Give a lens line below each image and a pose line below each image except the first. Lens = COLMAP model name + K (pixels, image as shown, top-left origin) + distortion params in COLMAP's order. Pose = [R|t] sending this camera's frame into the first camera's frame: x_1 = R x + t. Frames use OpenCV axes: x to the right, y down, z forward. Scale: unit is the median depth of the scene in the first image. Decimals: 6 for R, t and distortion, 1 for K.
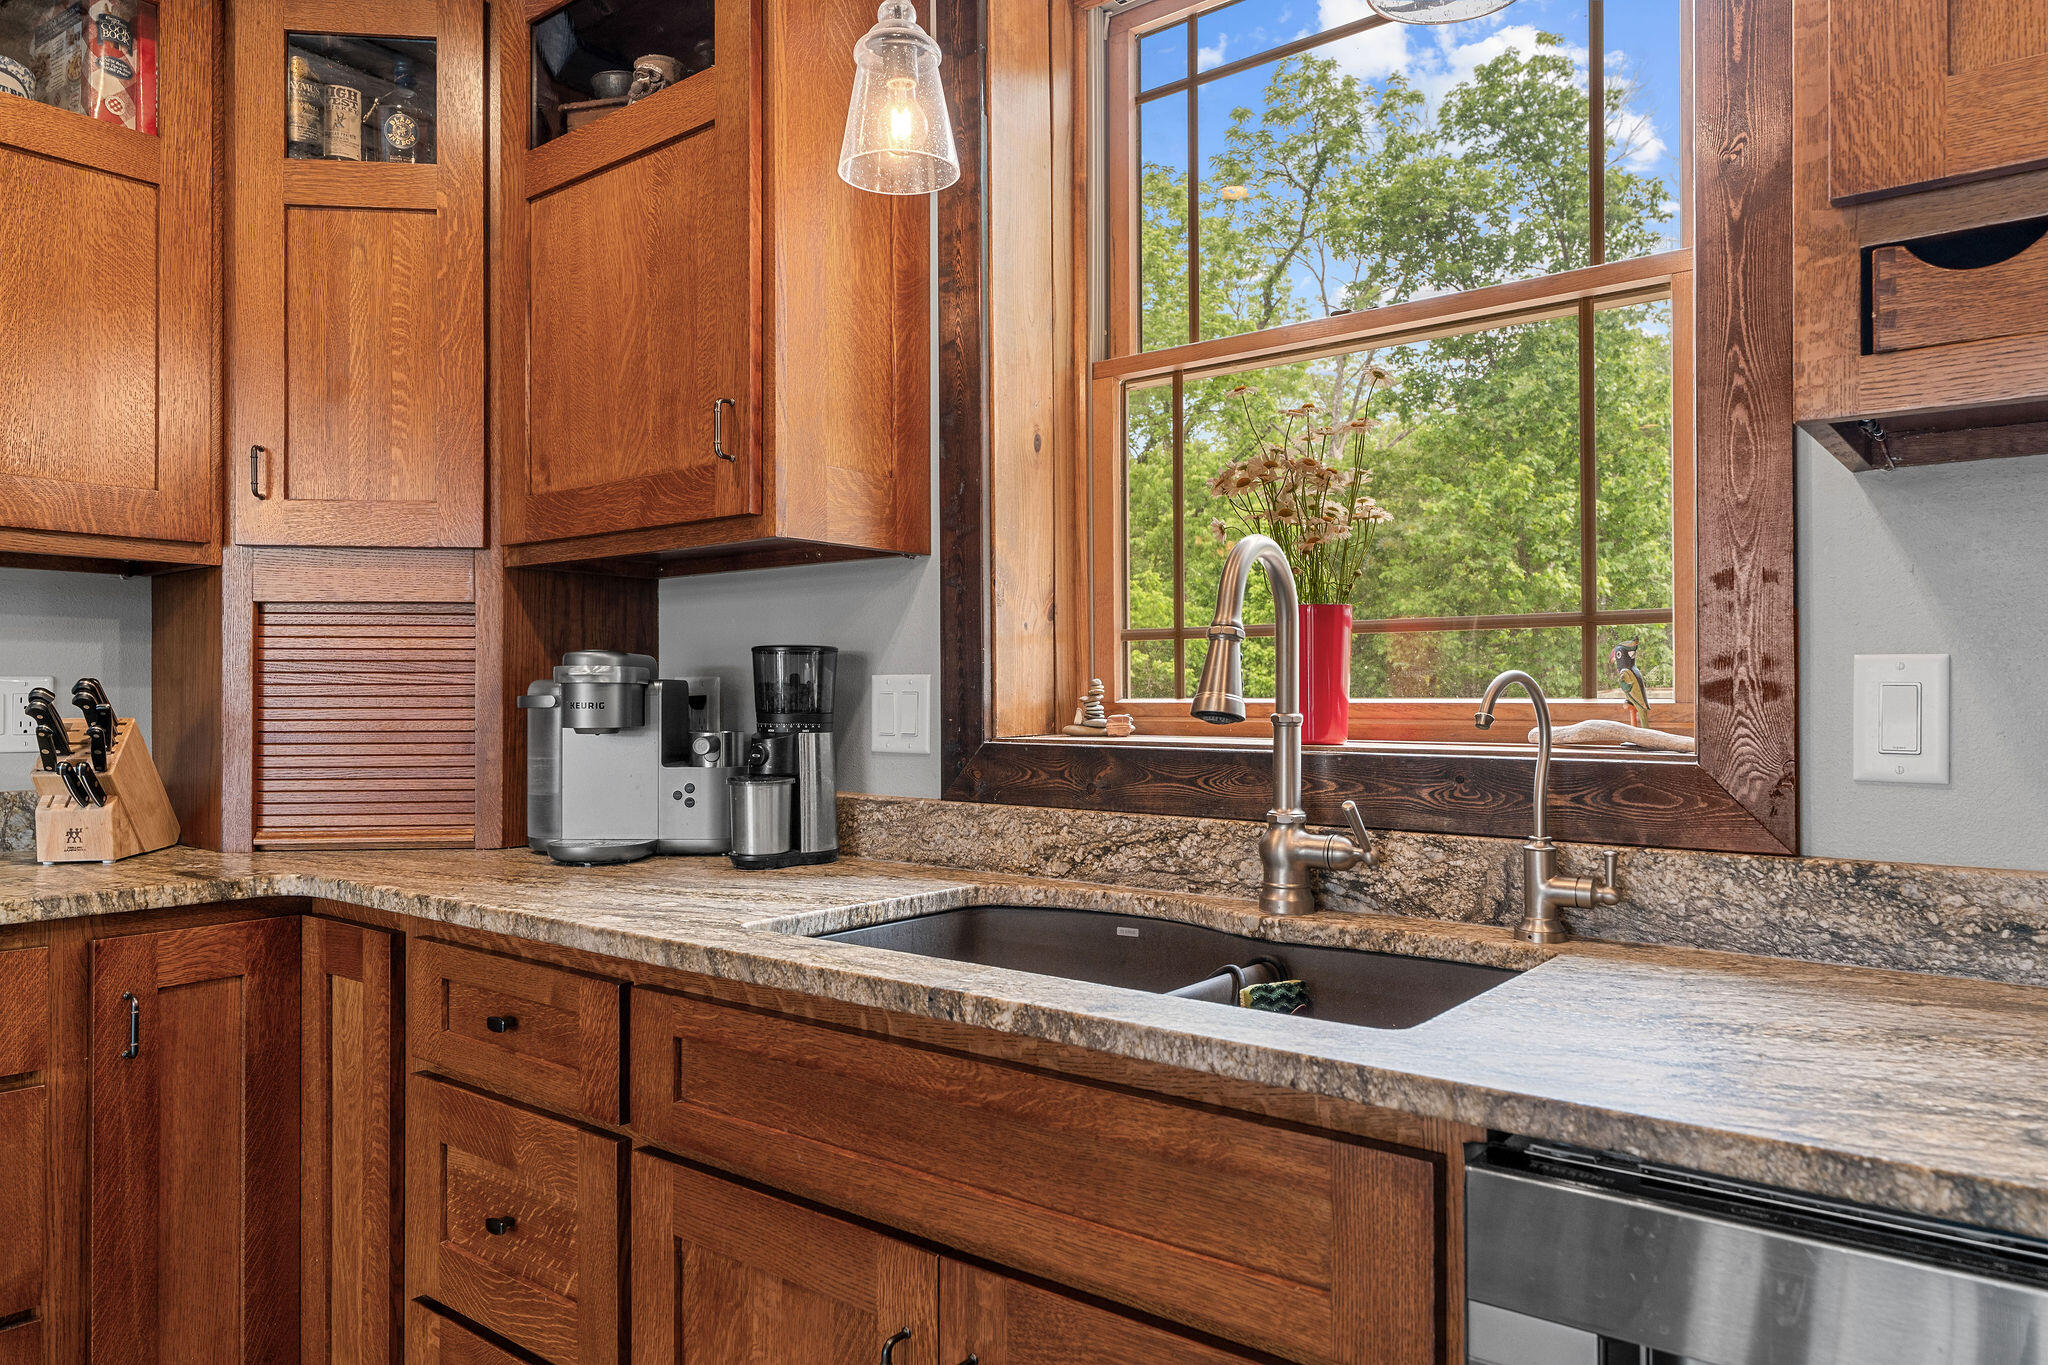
lens RADIAL K [[1357.7, 0, 1025.0], [0, 1357.7, 680.4], [0, 0, 1]] dist [0.007818, 0.000777]
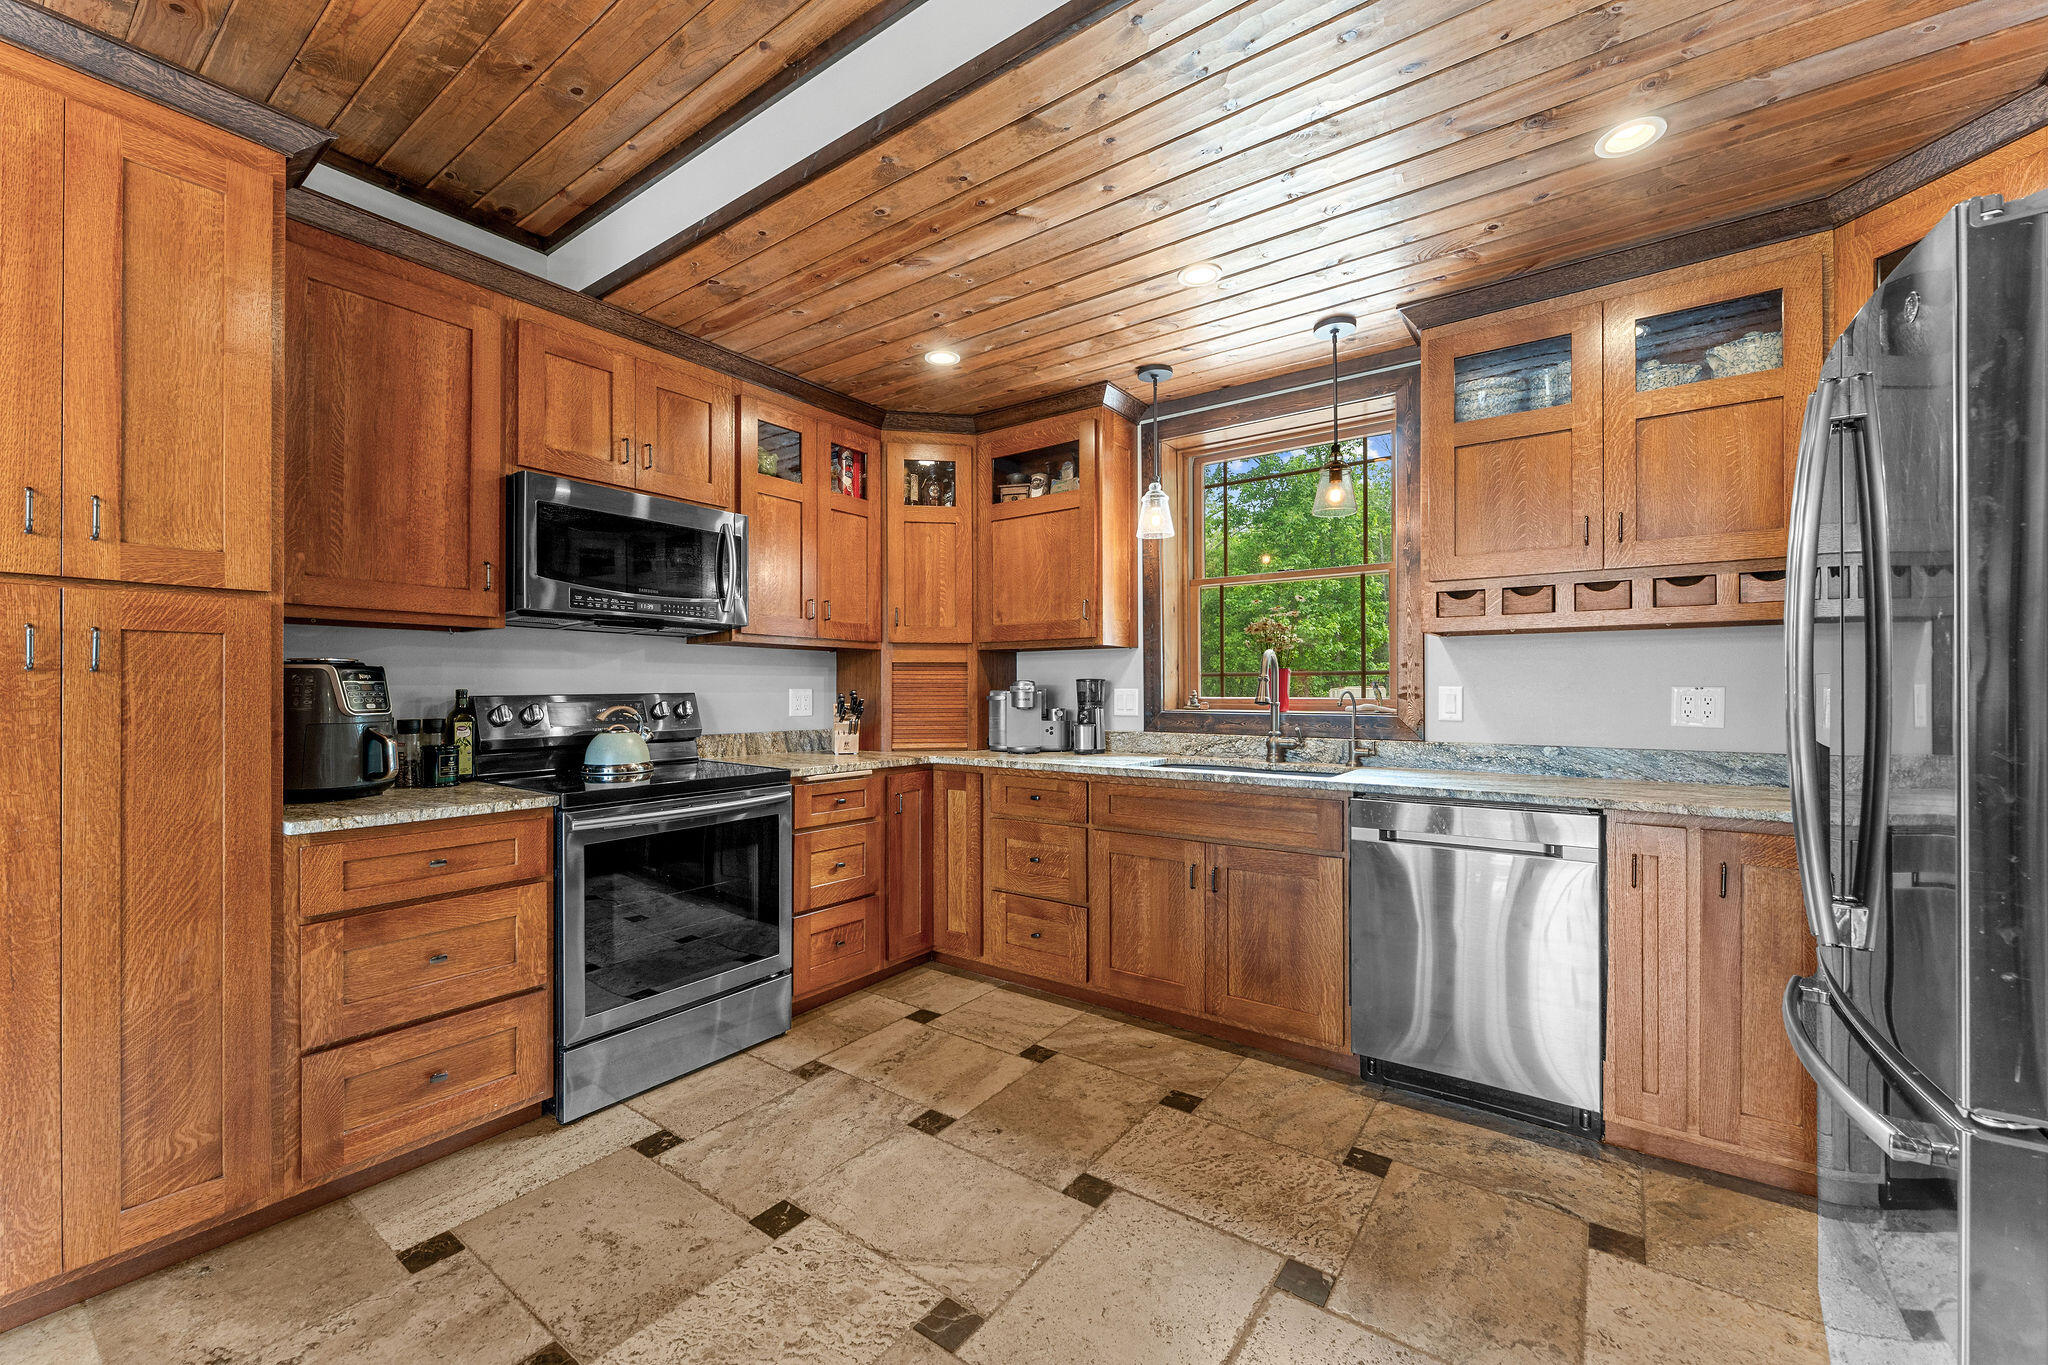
lens RADIAL K [[804.5, 0, 1026.7], [0, 804.5, 687.2], [0, 0, 1]] dist [-0.007683, -0.000435]
pose [[0.999302, -0.000738, 0.037336, -0.393206], [0.000432, 0.999966, 0.008208, -0.023036], [-0.037341, -0.008186, 0.999269, -0.756271]]
